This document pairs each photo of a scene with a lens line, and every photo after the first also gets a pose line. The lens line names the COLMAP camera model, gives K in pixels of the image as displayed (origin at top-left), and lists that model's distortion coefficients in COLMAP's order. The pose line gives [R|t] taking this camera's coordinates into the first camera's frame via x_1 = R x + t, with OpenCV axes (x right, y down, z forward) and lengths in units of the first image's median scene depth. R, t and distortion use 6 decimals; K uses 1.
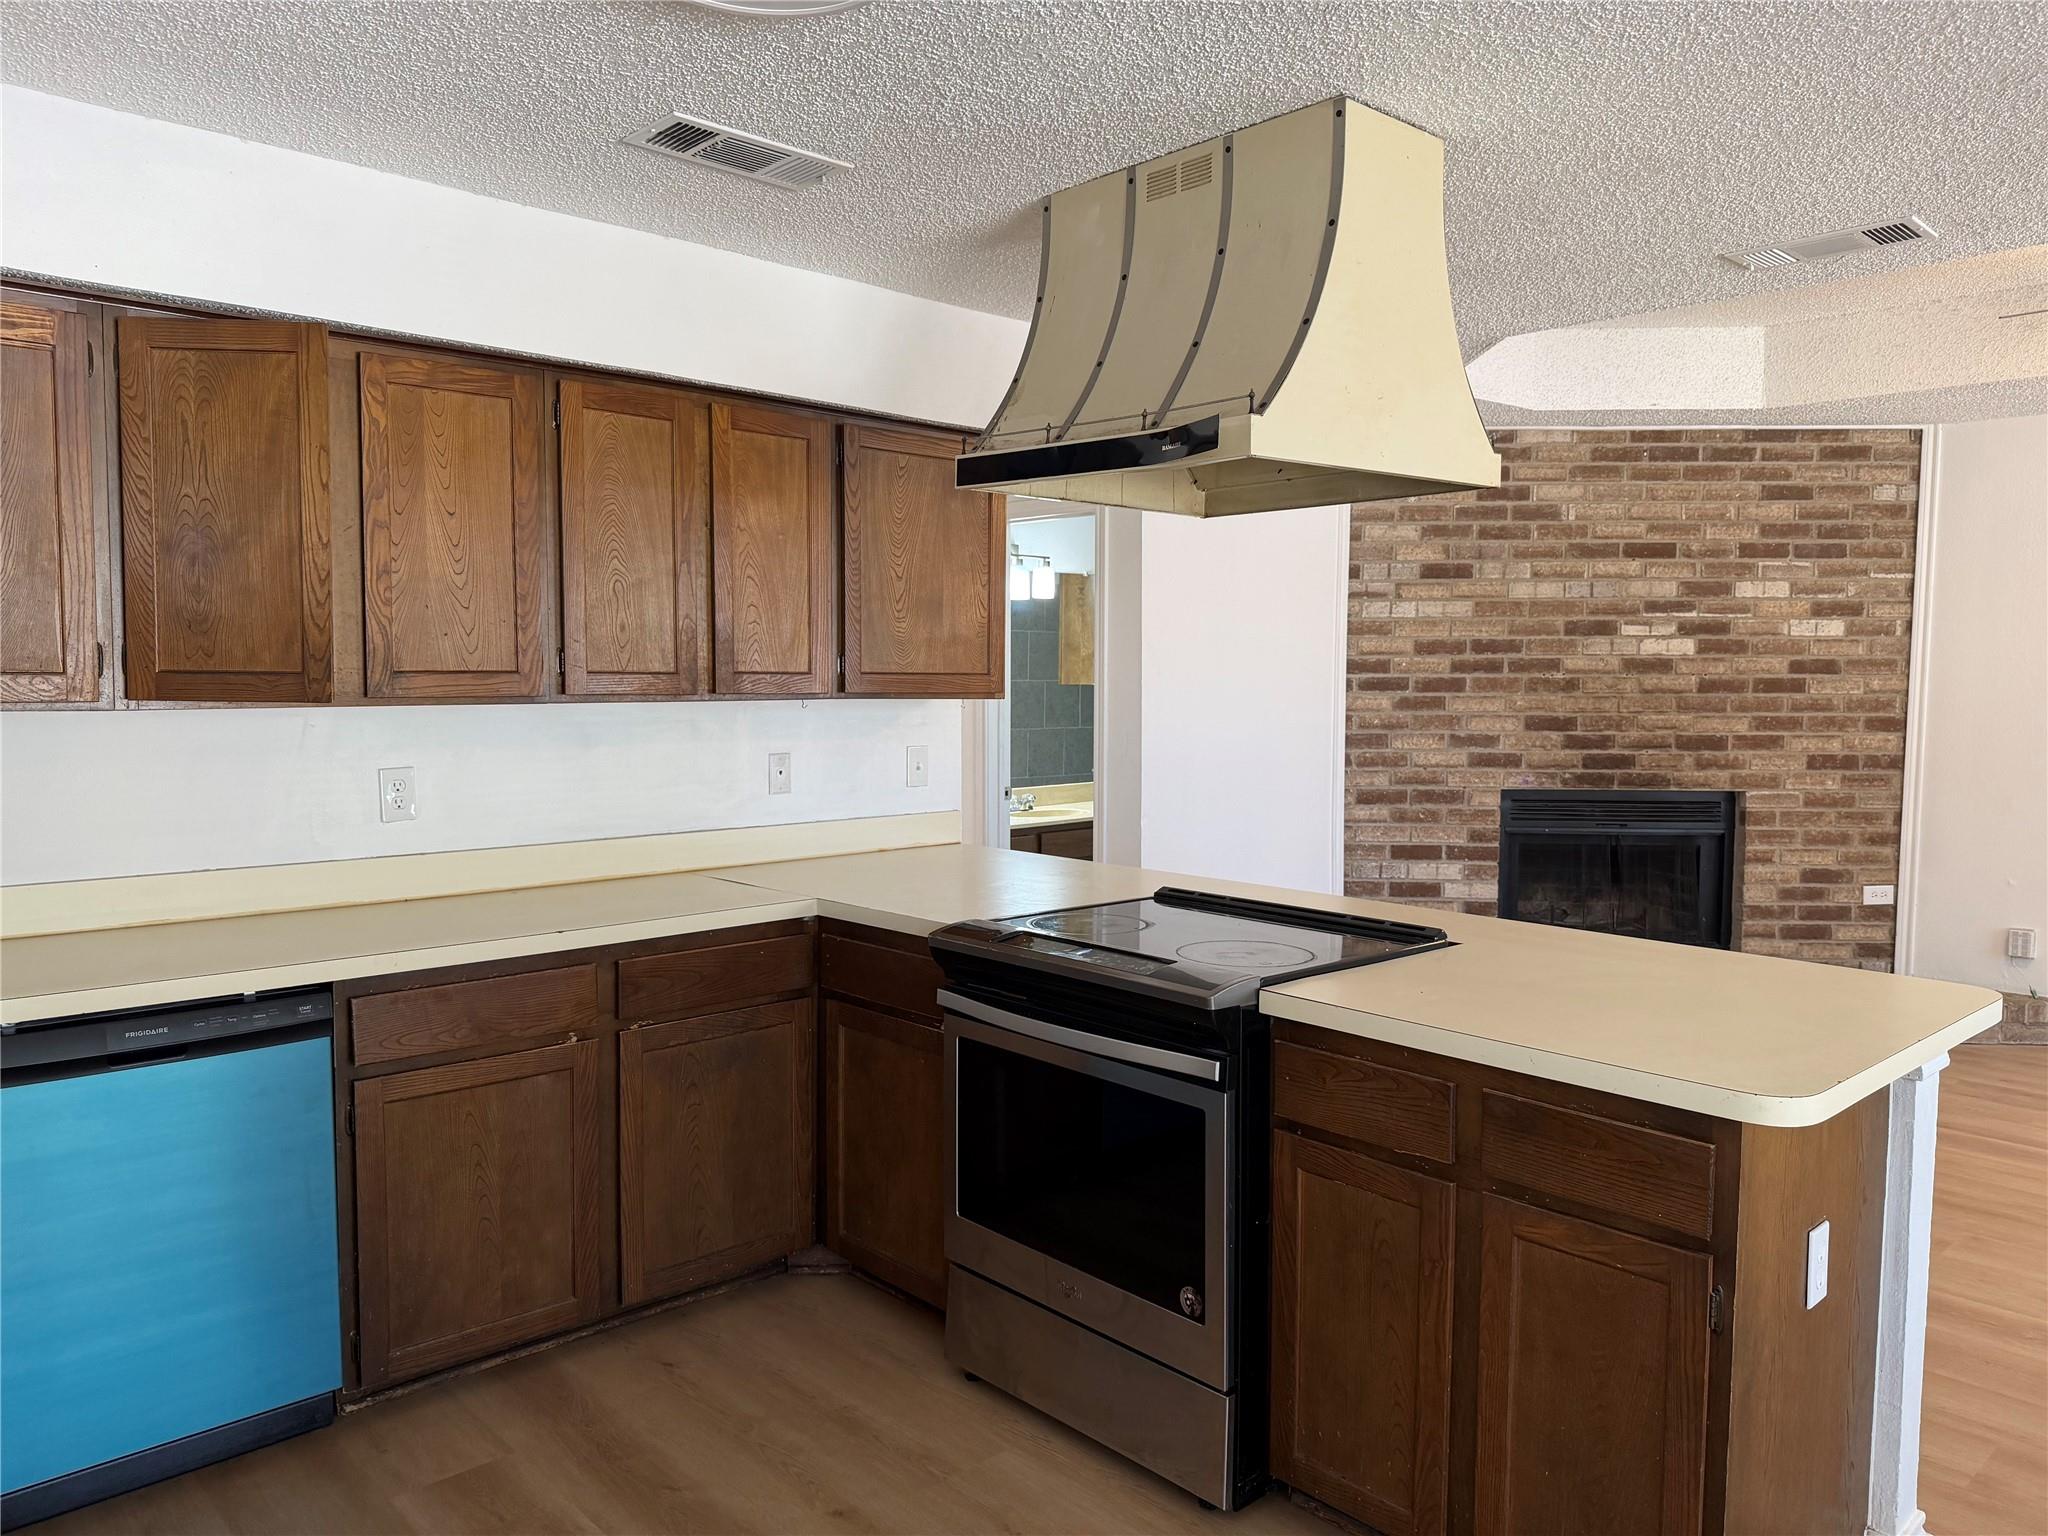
lens RADIAL K [[1469.0, 0, 1028.7], [0, 1469.0, 778.7], [0, 0, 1]] dist [0.084285, -0.065744]
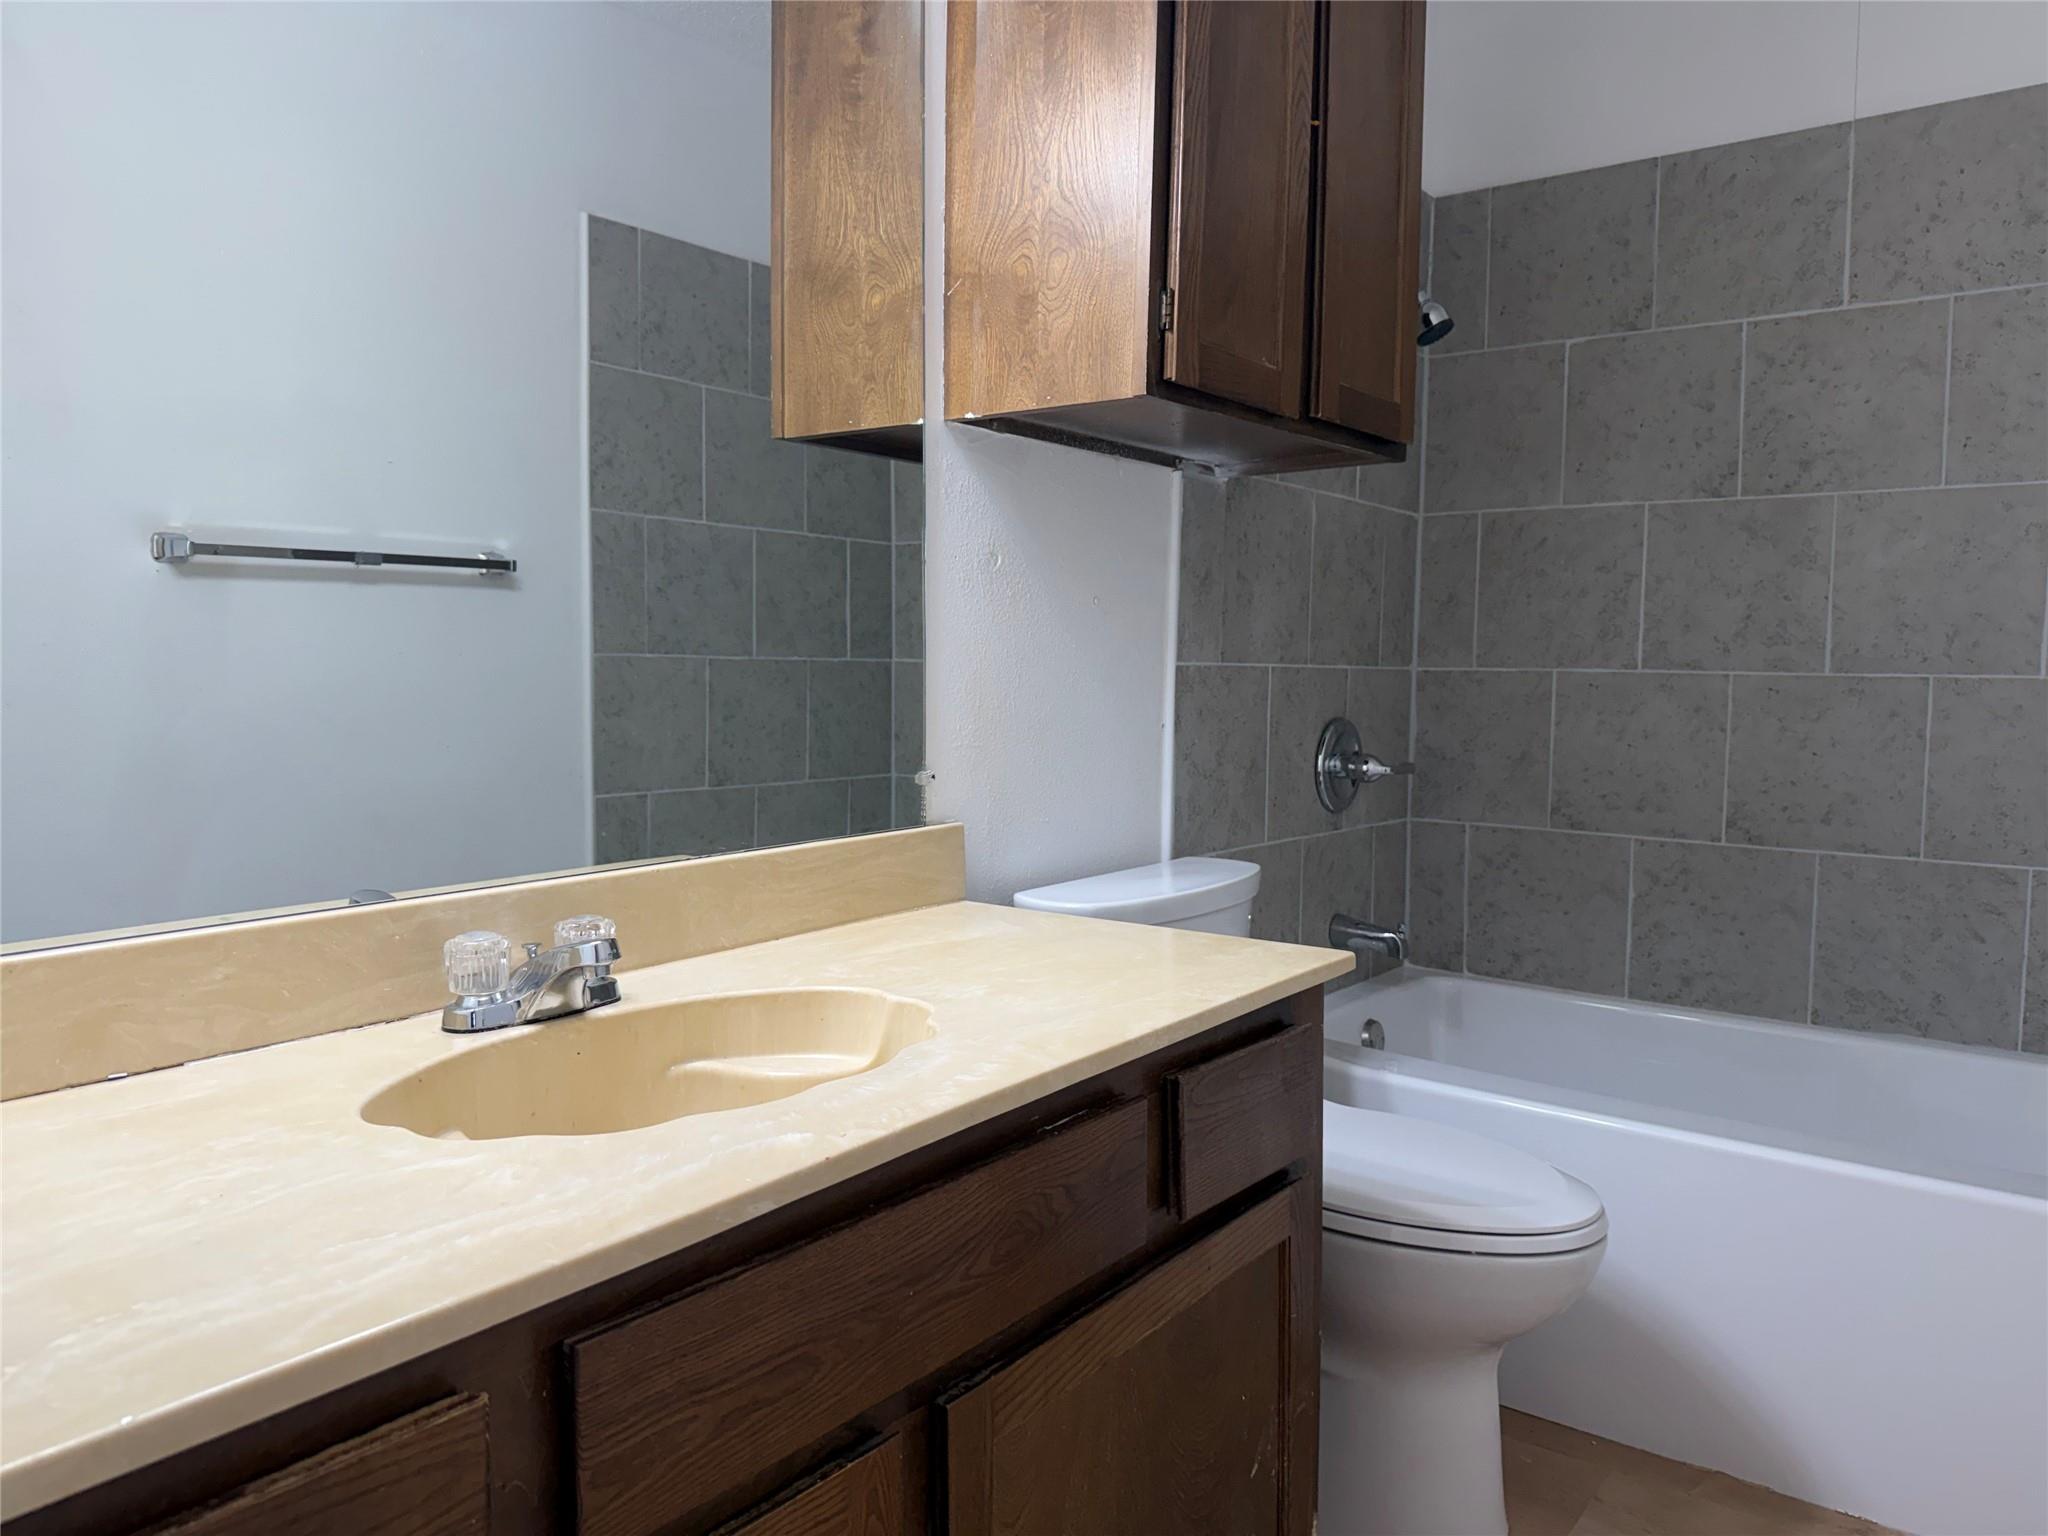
lens RADIAL K [[1475.1, 0, 1054.2], [0, 1475.1, 788.9], [0, 0, 1]] dist [0.015889, -0.045176]
pose [[0.984367, -0.011753, 0.175736, 0.022584], [0.012800, 0.999906, -0.004826, -0.000361], [-0.175663, 0.007000, 0.984426, 0.738808]]
